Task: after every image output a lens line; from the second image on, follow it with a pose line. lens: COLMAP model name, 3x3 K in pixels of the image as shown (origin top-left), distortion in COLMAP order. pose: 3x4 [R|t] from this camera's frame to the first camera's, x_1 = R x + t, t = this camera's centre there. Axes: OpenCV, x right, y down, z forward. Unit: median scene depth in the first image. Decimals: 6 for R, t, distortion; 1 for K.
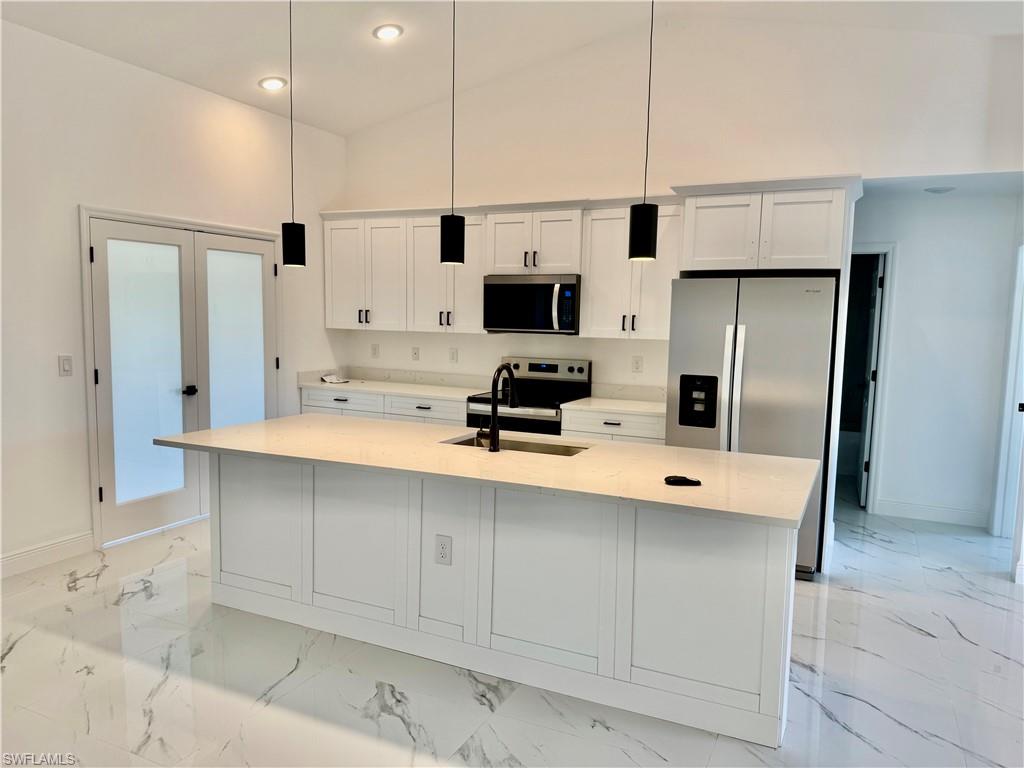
lens RADIAL K [[716.5, 0, 510.7], [0, 716.5, 389.6], [0, 0, 1]] dist [0.053481, -0.062625]
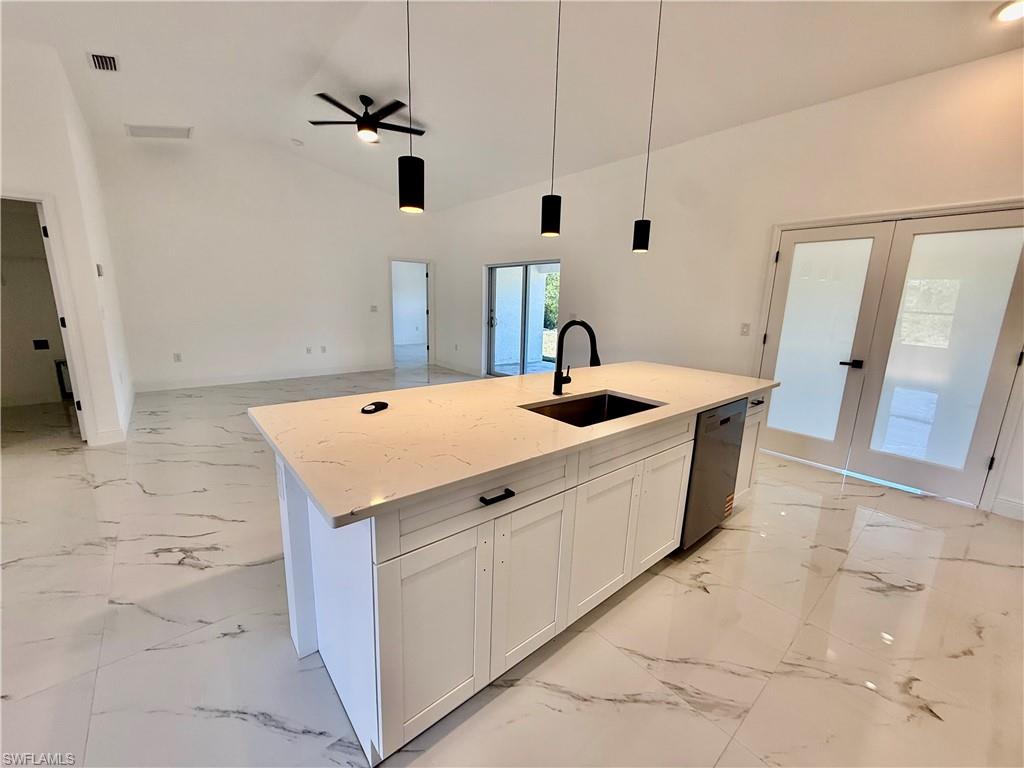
lens RADIAL K [[407.6, 0, 509.5], [0, 407.6, 383.2], [0, 0, 1]] dist [-0.002370, 0.001274]
pose [[-0.401350, 0.153951, -0.902894, 0.384268], [-0.131319, 0.965917, 0.223070, -0.042993], [0.906462, 0.208096, -0.367454, 0.746620]]
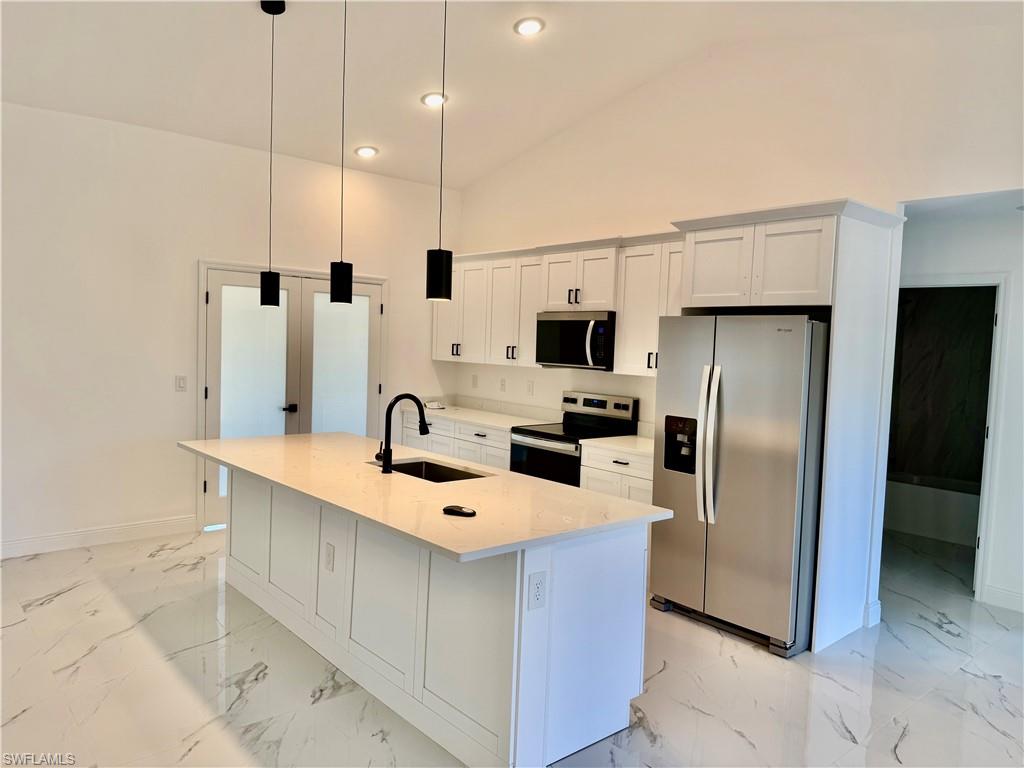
lens RADIAL K [[716.5, 0, 514.1], [0, 716.5, 381.0], [0, 0, 1]] dist [0.053481, -0.062625]
pose [[0.919046, 0.034393, -0.392648, 0.372712], [-0.057256, 0.997268, -0.046663, -0.009223], [0.389971, 0.065367, 0.918504, 0.035011]]
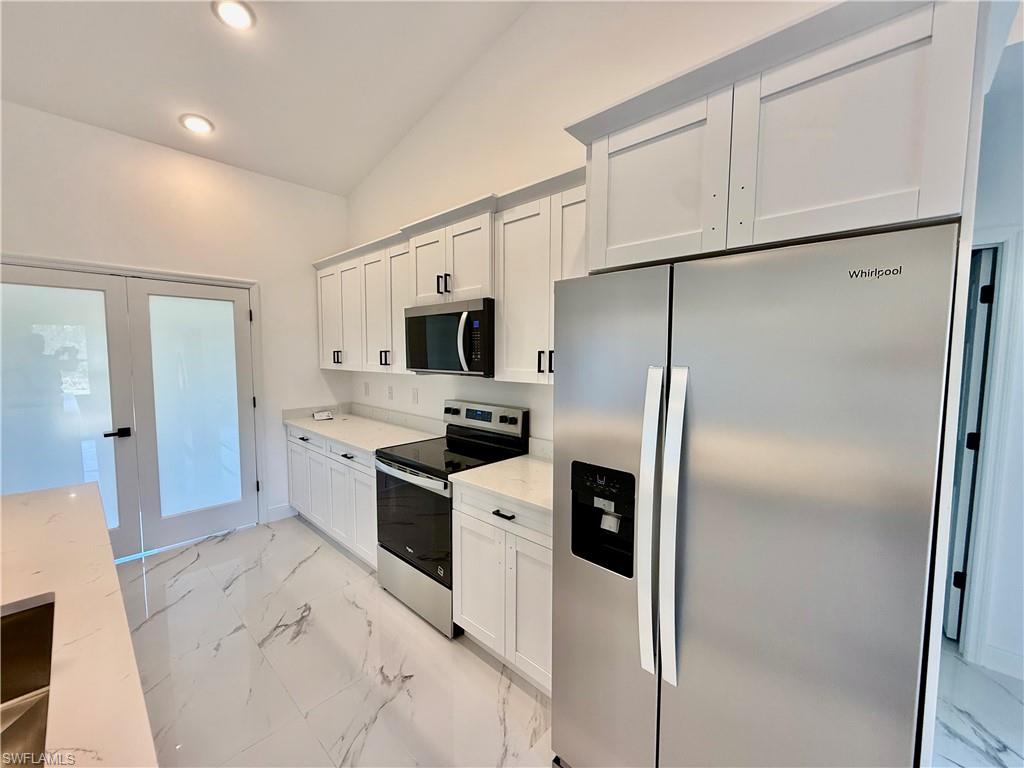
lens RADIAL K [[407.6, 0, 510.4], [0, 407.6, 382.3], [0, 0, 1]] dist [-0.002370, 0.001274]
pose [[0.956964, 0.005109, -0.290162, 0.245619], [-0.015782, 0.999282, -0.034457, -0.059167], [0.289777, 0.037554, 0.956357, 0.612957]]
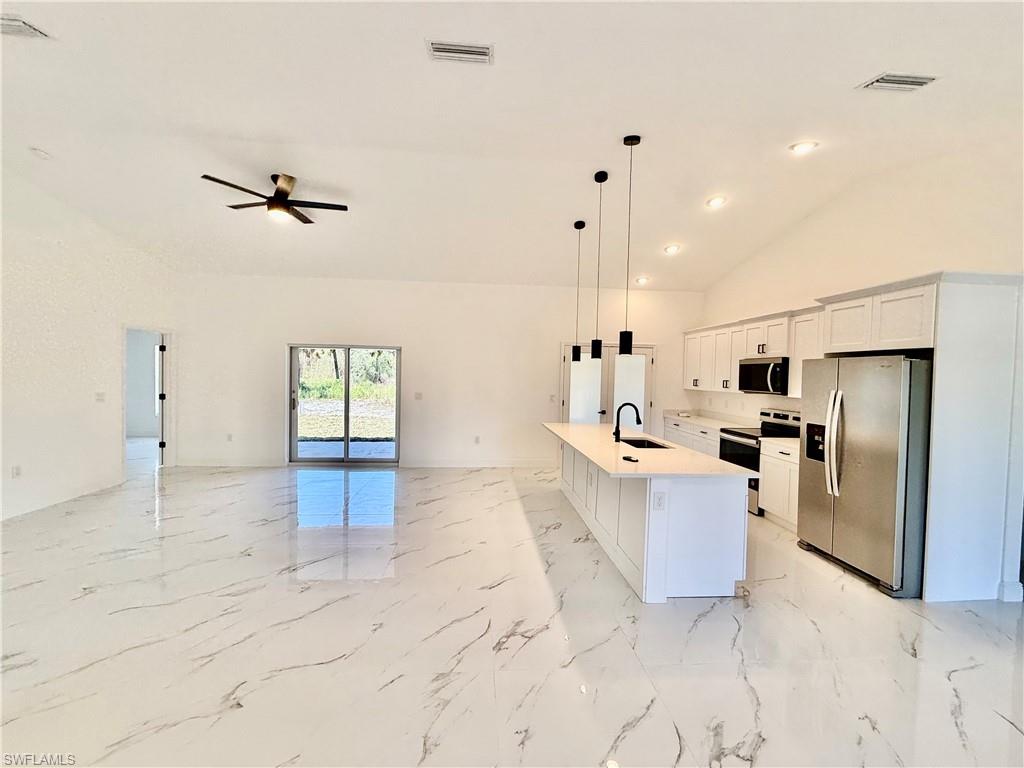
lens RADIAL K [[407.6, 0, 508.9], [0, 407.6, 382.3], [0, 0, 1]] dist [-0.002370, 0.001274]
pose [[0.508889, 0.011627, -0.860754, 0.567532], [-0.102204, 0.993652, -0.047002, -0.001993], [0.854743, 0.111891, 0.506847, 0.033639]]
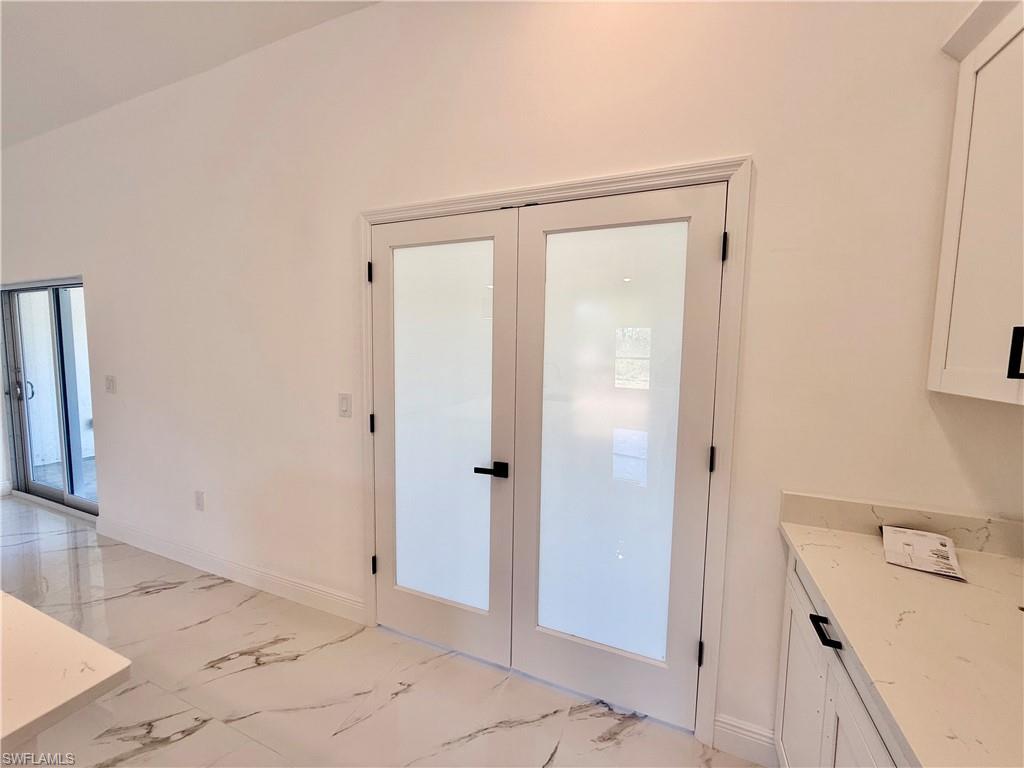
lens RADIAL K [[407.6, 0, 507.7], [0, 407.6, 385.3], [0, 0, 1]] dist [-0.002370, 0.001274]
pose [[0.061497, 0.067505, -0.995822, -0.098421], [-0.122622, 0.990663, 0.059583, -0.093818], [0.990546, 0.118446, 0.069201, 0.982516]]
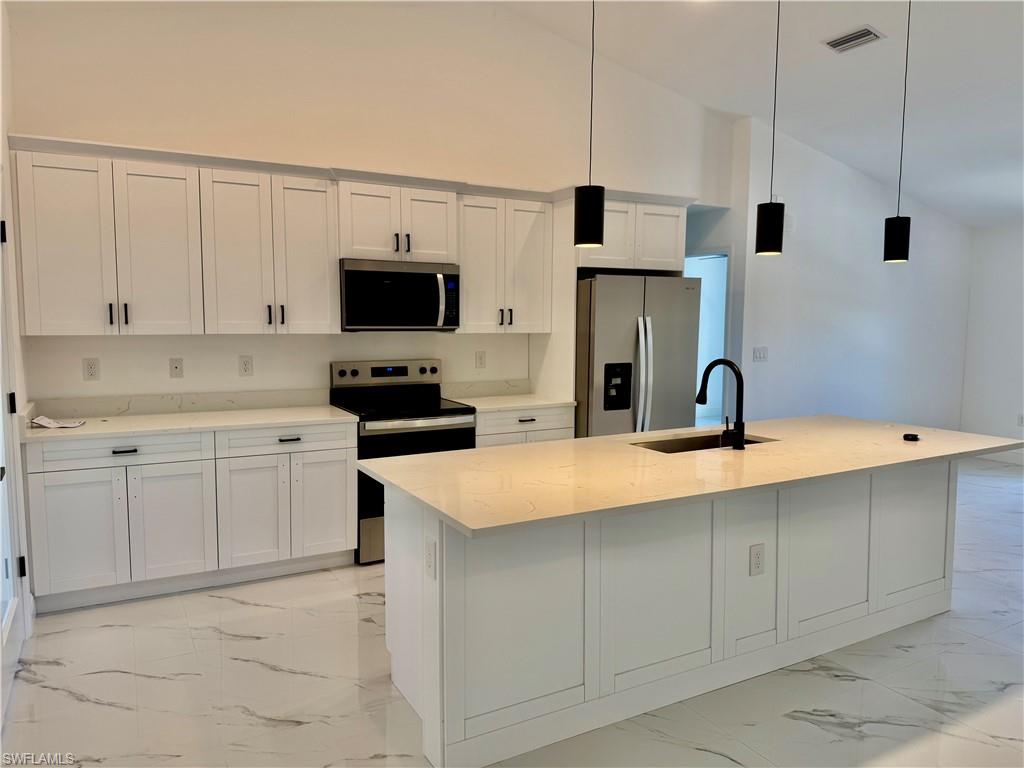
lens RADIAL K [[716.5, 0, 519.2], [0, 716.5, 387.1], [0, 0, 1]] dist [0.053481, -0.062625]
pose [[0.564269, -0.096402, 0.819943, -0.631798], [0.090702, 0.994386, 0.054492, -0.049539], [-0.820593, 0.043622, 0.569845, 0.434556]]
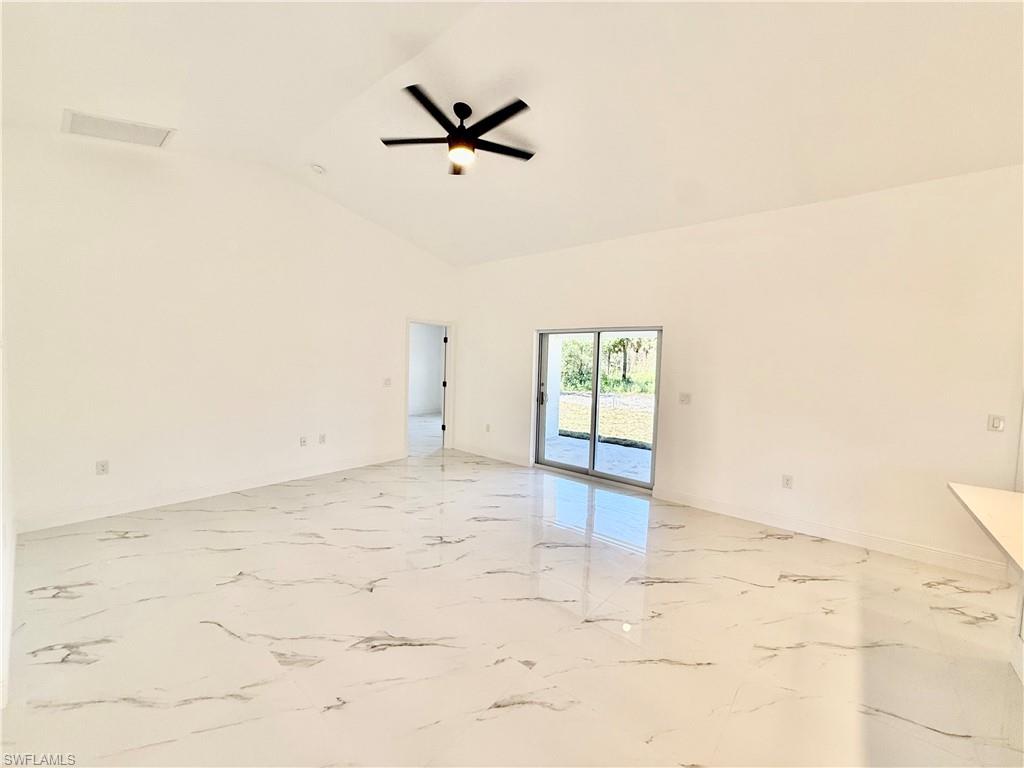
lens RADIAL K [[407.6, 0, 509.2], [0, 407.6, 384.9], [0, 0, 1]] dist [-0.002370, 0.001274]
pose [[-0.244421, 0.031771, -0.969149, 0.227868], [-0.135892, 0.988477, 0.066677, -0.025966], [0.960100, 0.147997, -0.237287, 0.296042]]
